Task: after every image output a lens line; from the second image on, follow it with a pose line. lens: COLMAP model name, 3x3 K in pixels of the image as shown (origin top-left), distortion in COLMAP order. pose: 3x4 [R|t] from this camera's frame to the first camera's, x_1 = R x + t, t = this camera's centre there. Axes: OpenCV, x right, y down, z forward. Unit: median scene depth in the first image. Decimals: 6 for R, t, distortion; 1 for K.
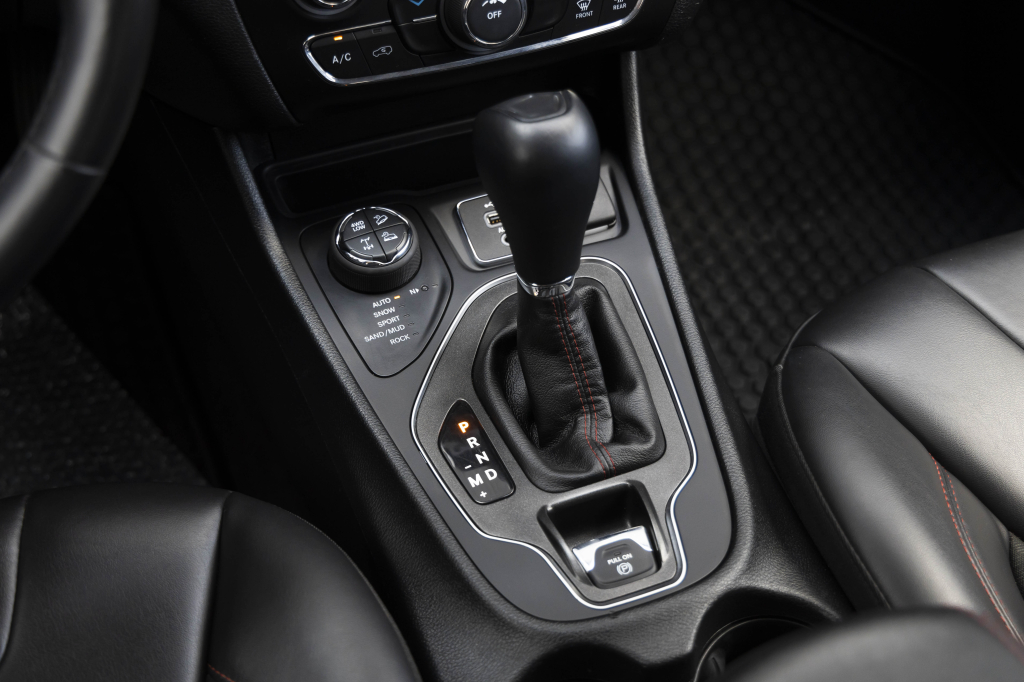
lens RADIAL K [[1594.9, 0, 512.0], [0, 1594.9, 341.0], [0, 0, 1]] dist [-0.002159, 0.061236]
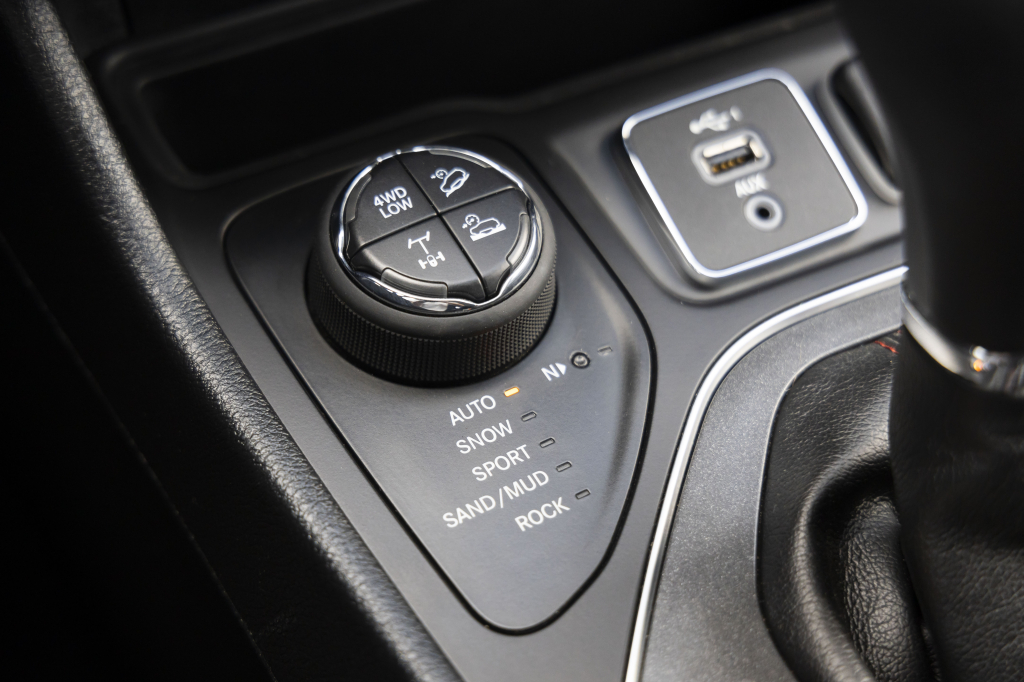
lens RADIAL K [[2273.0, 0, 512.0], [0, 2273.0, 341.0], [0, 0, 1]] dist [0.023122, 0.127001]
pose [[0.995143, -0.062208, 0.076292, -0.113044], [0.061266, 0.998014, 0.014627, -0.047476], [-0.077050, -0.009882, 0.996978, 0.491897]]
